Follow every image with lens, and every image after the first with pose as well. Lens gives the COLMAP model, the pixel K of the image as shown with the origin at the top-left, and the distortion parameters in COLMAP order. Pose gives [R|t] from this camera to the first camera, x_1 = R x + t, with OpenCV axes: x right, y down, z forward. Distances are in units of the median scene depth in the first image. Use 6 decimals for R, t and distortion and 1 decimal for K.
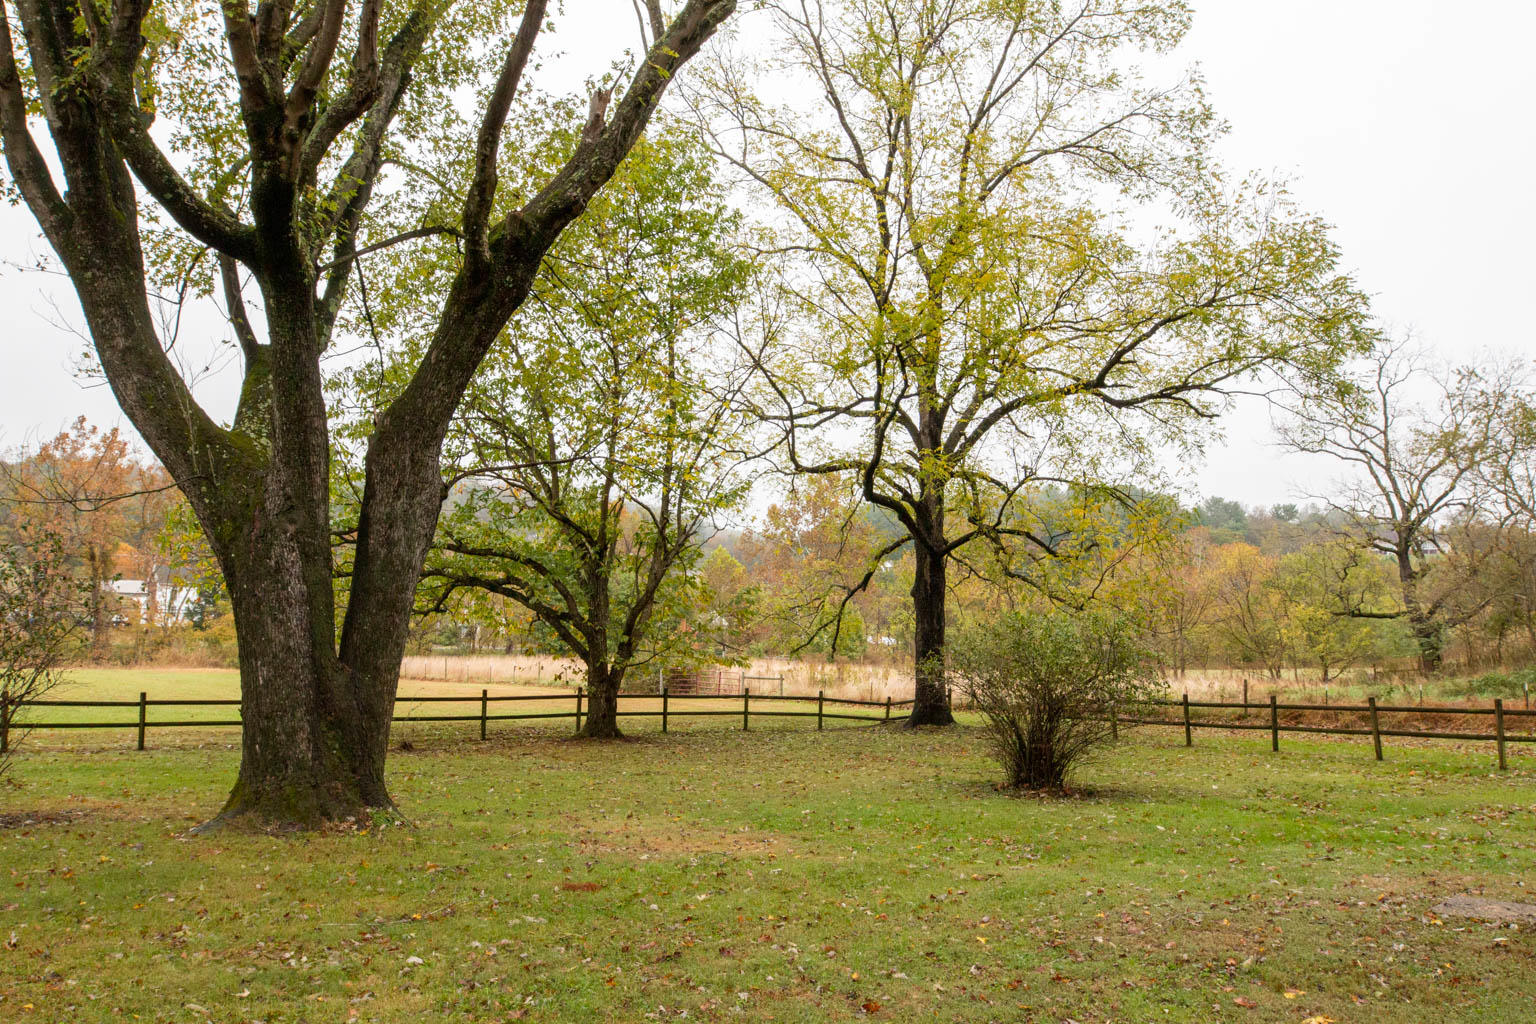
lens RADIAL K [[1125.1, 0, 770.3], [0, 1125.1, 510.4], [0, 0, 1]] dist [-0.048818, 0.016696]
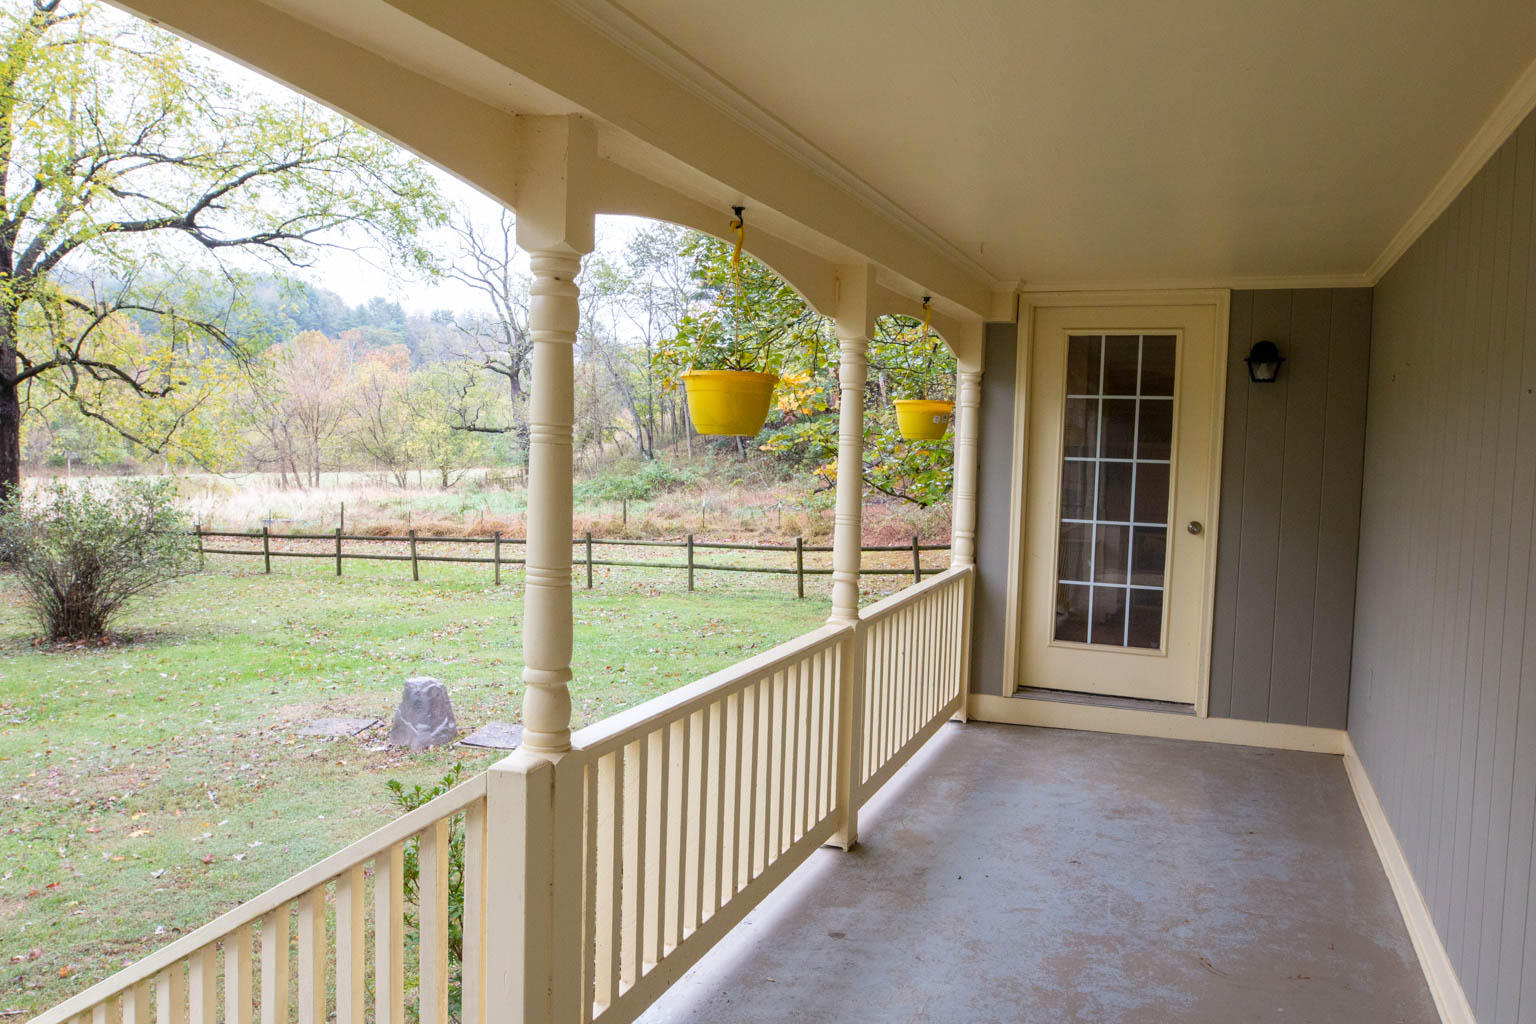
lens RADIAL K [[1125.1, 0, 768.9], [0, 1125.1, 515.3], [0, 0, 1]] dist [-0.048818, 0.016696]
pose [[0.761194, -0.040529, 0.647257, 0.030874], [-0.083006, 0.983748, 0.159217, -0.049365], [-0.643190, -0.174921, 0.745459, -0.107366]]
